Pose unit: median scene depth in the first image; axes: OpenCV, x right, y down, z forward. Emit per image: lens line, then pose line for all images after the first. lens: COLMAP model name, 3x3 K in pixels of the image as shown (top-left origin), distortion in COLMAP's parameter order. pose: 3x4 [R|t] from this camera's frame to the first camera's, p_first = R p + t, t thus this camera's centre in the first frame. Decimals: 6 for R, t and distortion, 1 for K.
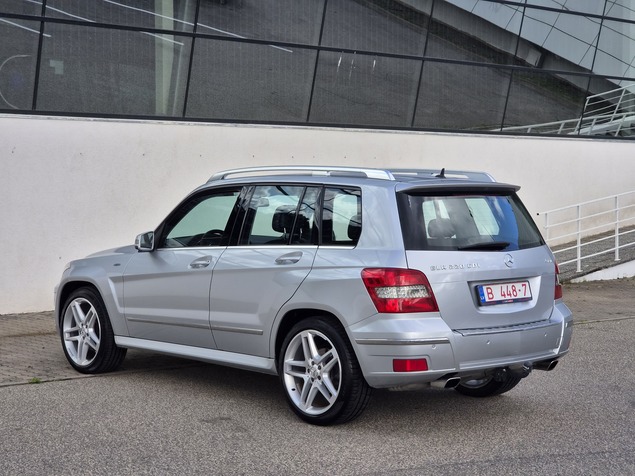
lens RADIAL K [[1300.3, 0, 317.5], [0, 1300.3, 238.0], [0, 0, 1]] dist [0.385759, 0.011077]
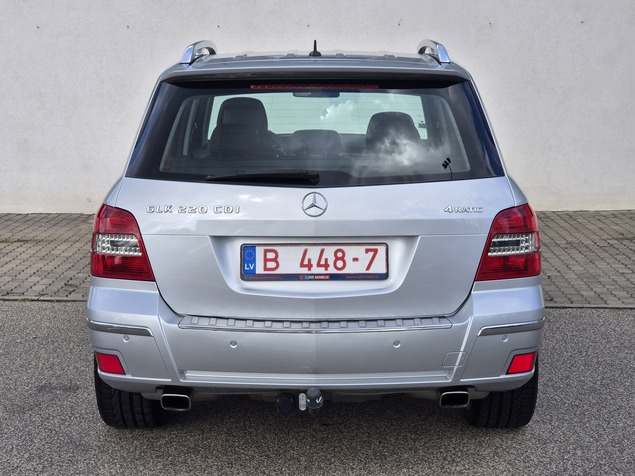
lens RADIAL K [[1245.5, 0, 317.5], [0, 1245.5, 238.0], [0, 0, 1]] dist [-0.026734, 2.460781]
pose [[0.702759, 0.099998, -0.704366, 0.515996], [-0.026682, 0.993080, 0.114365, -0.029605], [0.710928, -0.061577, 0.700564, 0.615208]]
